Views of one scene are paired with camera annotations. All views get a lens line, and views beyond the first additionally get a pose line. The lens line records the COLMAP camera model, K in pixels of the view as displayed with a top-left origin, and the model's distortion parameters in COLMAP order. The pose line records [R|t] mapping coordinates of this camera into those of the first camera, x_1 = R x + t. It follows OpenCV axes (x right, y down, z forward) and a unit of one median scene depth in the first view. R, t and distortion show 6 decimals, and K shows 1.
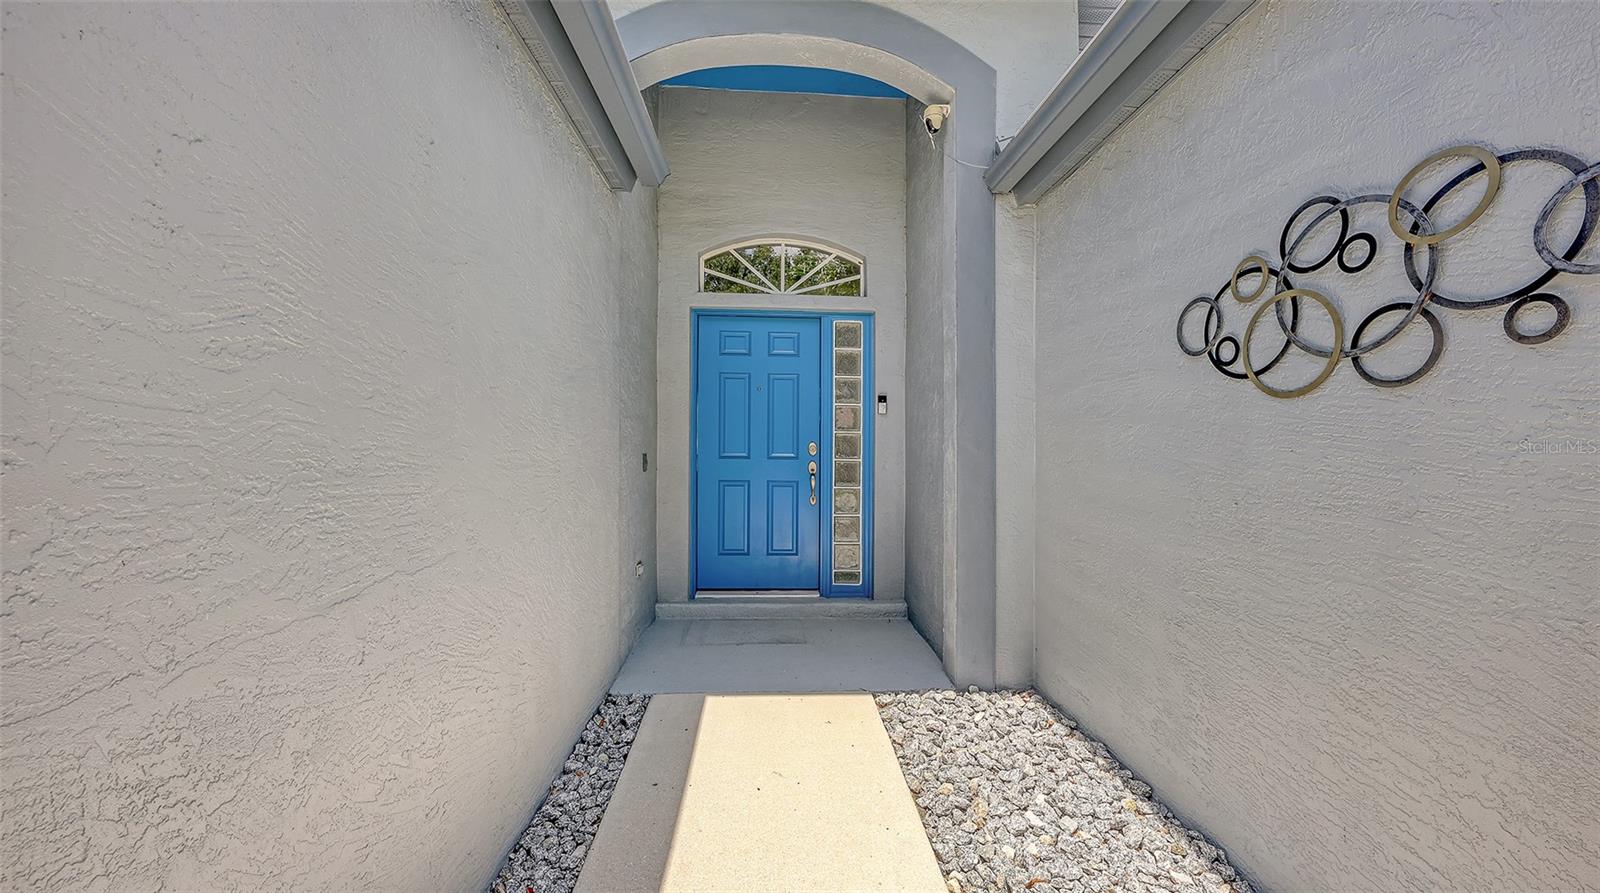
lens RADIAL K [[550.2, 0, 798.3], [0, 550.2, 446.7], [0, 0, 1]] dist [-0.009847, -0.000673]
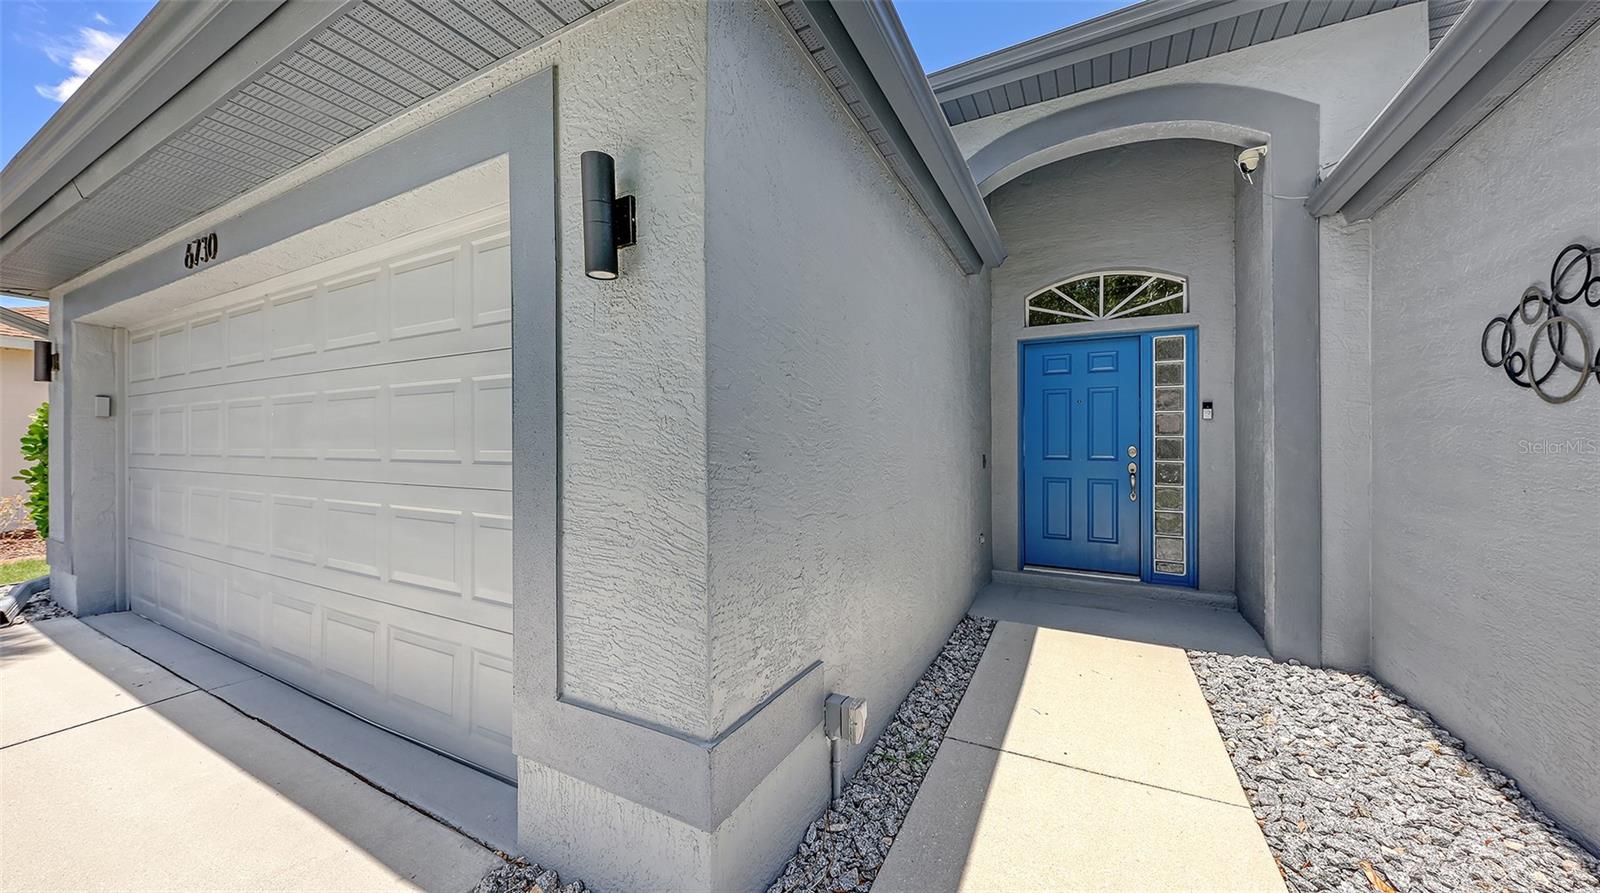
lens RADIAL K [[550.2, 0, 784.1], [0, 550.2, 450.5], [0, 0, 1]] dist [-0.009847, -0.000673]
pose [[0.844841, -0.005415, -0.534990, 0.034220], [0.001761, 0.999972, -0.007339, 0.012316], [0.535015, 0.005258, 0.844826, -0.505573]]
